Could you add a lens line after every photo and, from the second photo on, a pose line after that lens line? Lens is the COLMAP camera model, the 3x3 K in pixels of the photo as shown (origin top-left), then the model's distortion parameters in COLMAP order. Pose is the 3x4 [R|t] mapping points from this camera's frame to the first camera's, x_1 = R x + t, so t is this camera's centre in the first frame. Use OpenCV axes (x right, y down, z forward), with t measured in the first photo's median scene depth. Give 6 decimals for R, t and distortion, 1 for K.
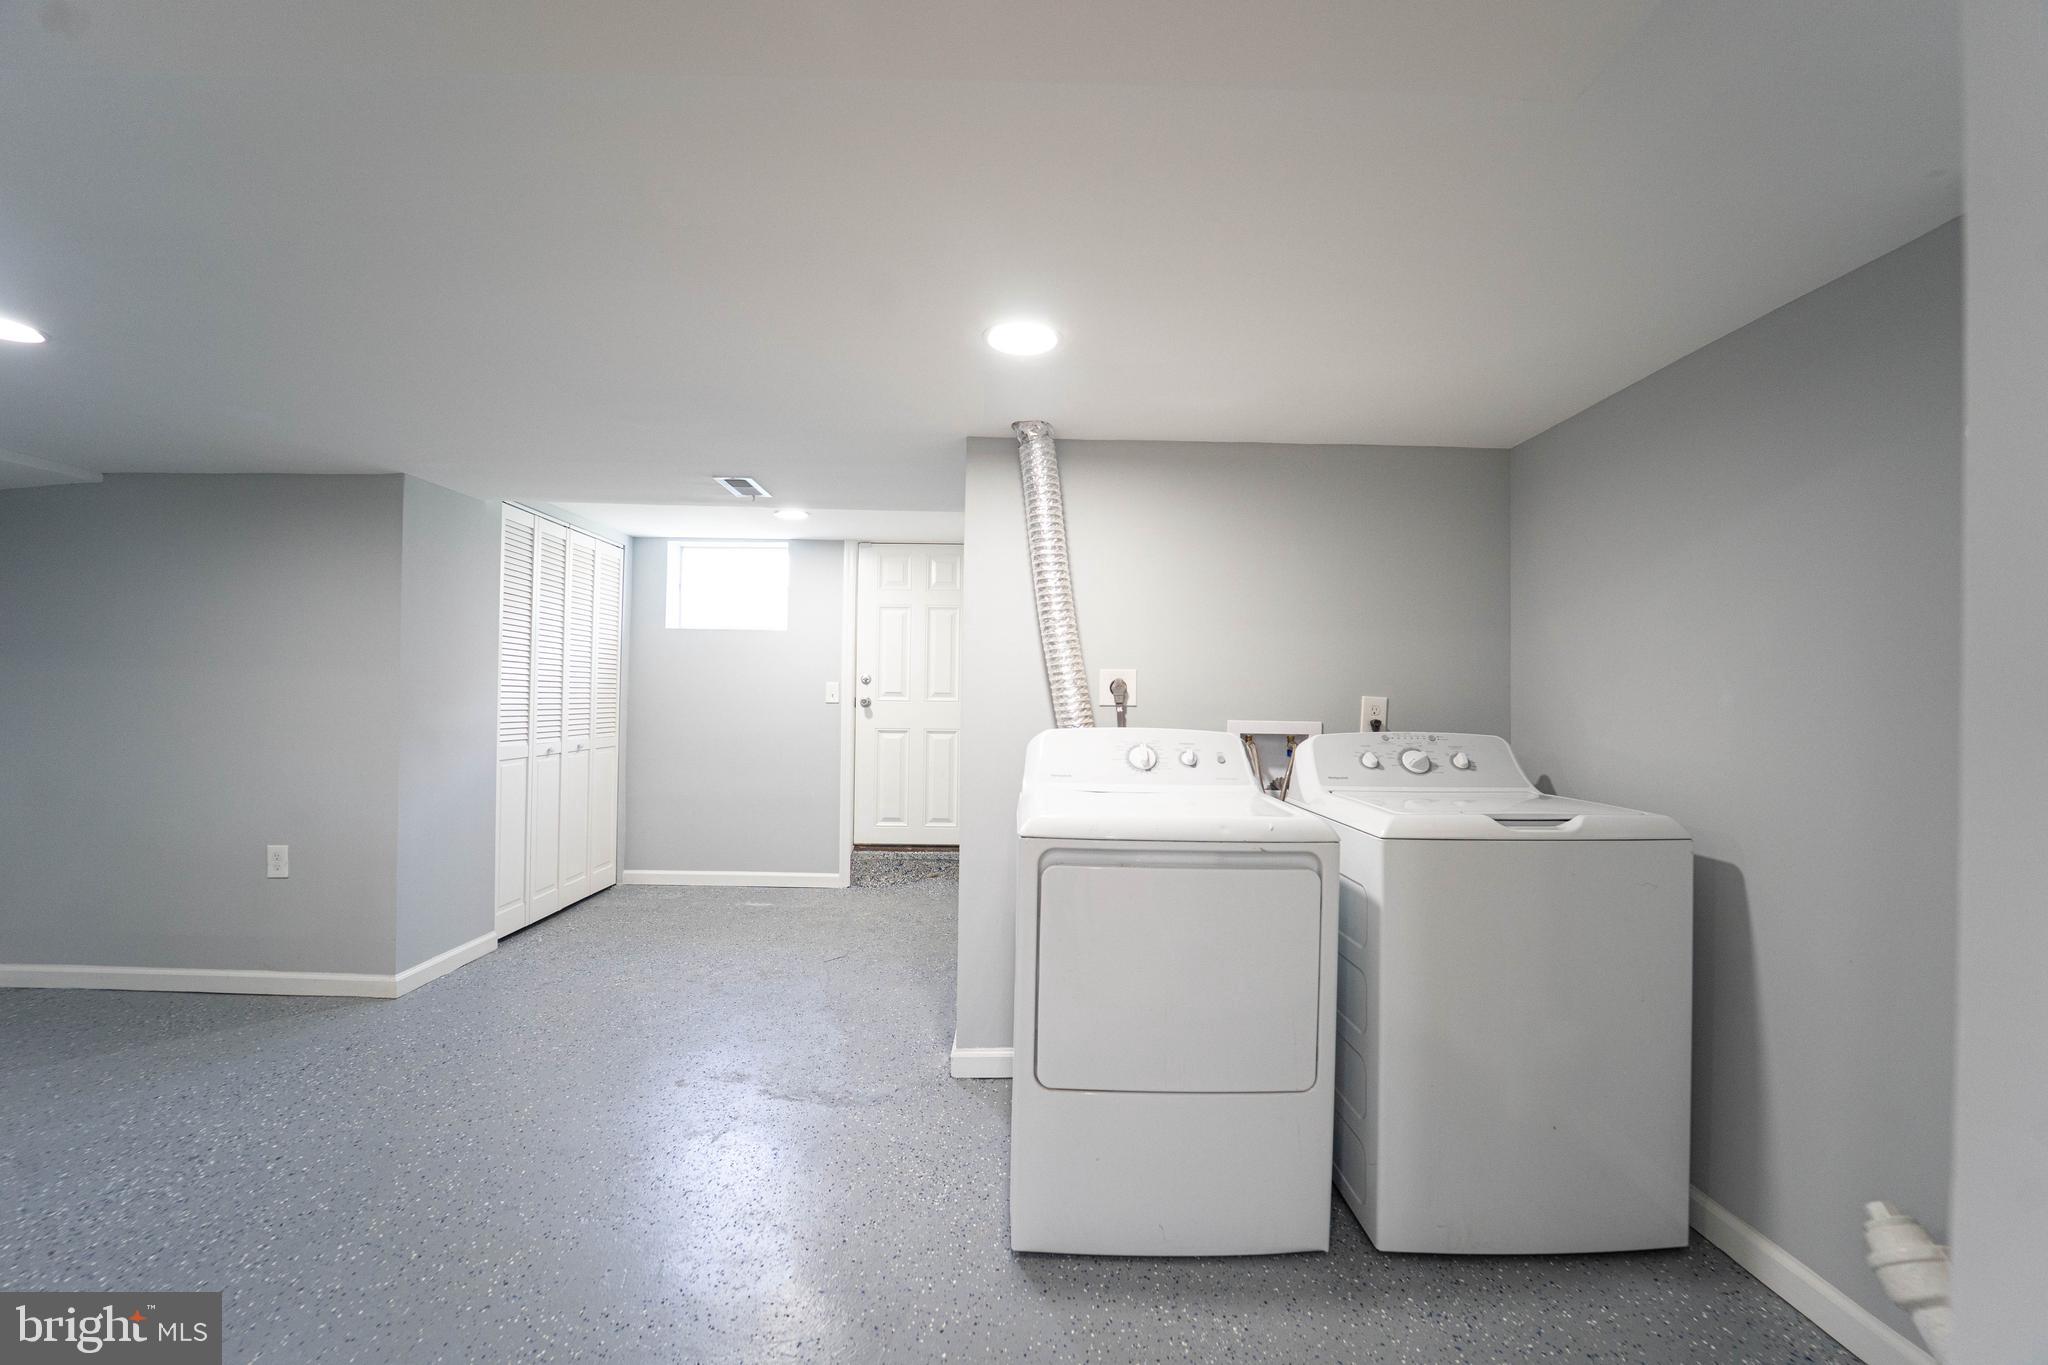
lens RADIAL K [[836.9, 0, 1032.1], [0, 836.9, 692.2], [0, 0, 1]] dist [-0.014178, -0.001842]
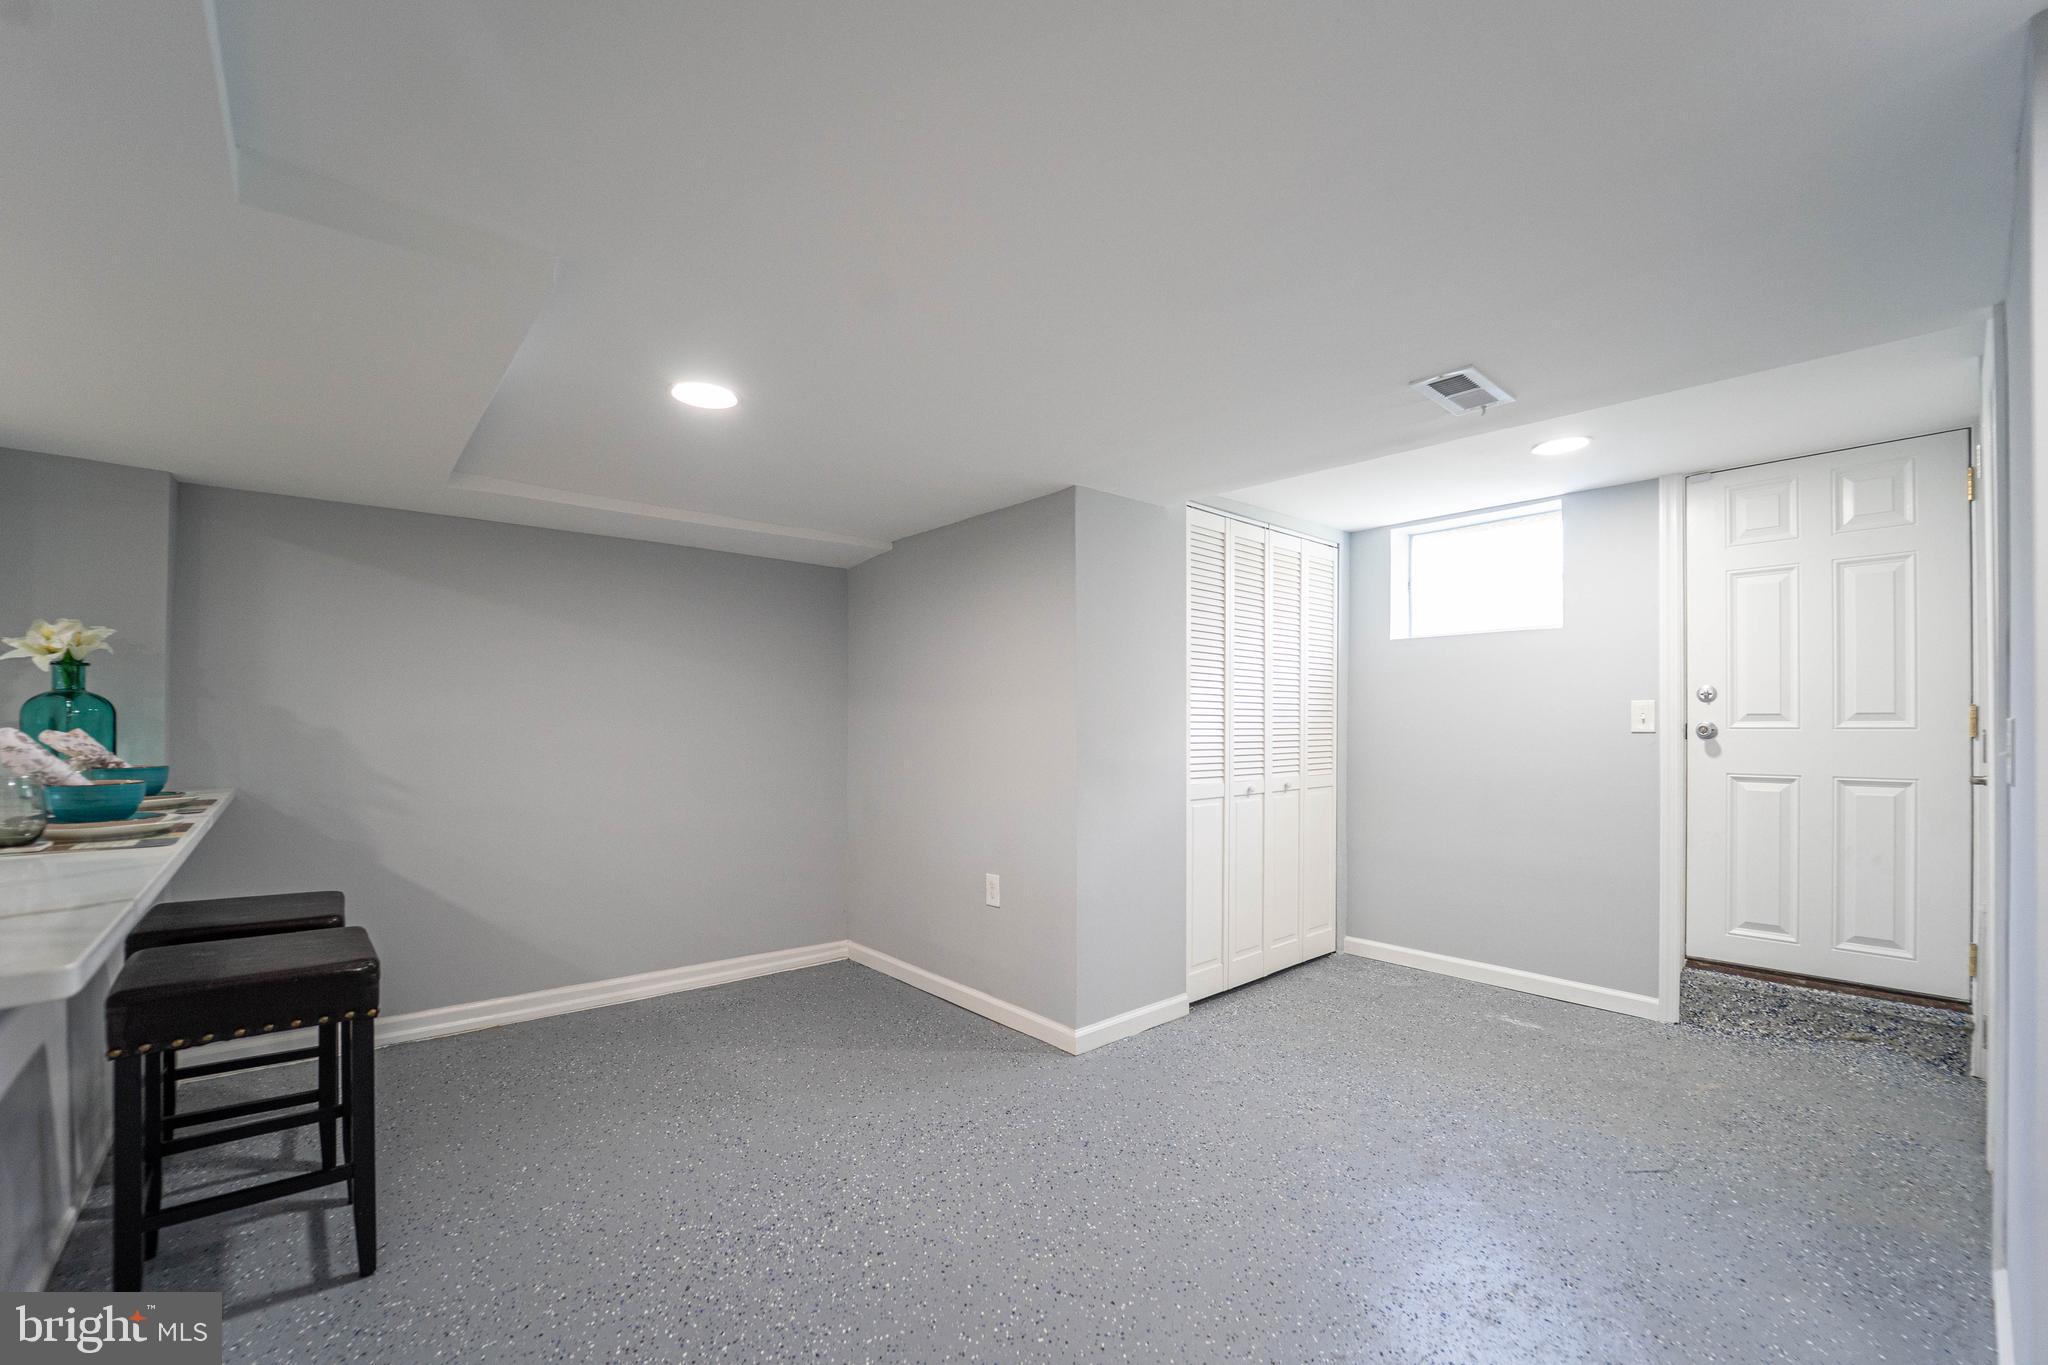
lens RADIAL K [[836.9, 0, 1037.0], [0, 836.9, 724.2], [0, 0, 1]] dist [-0.014178, -0.001842]
pose [[0.644403, -0.013668, -0.764564, -0.057810], [0.013764, 0.999886, -0.006274, 0.004584], [0.764562, -0.006481, 0.644518, 0.265906]]
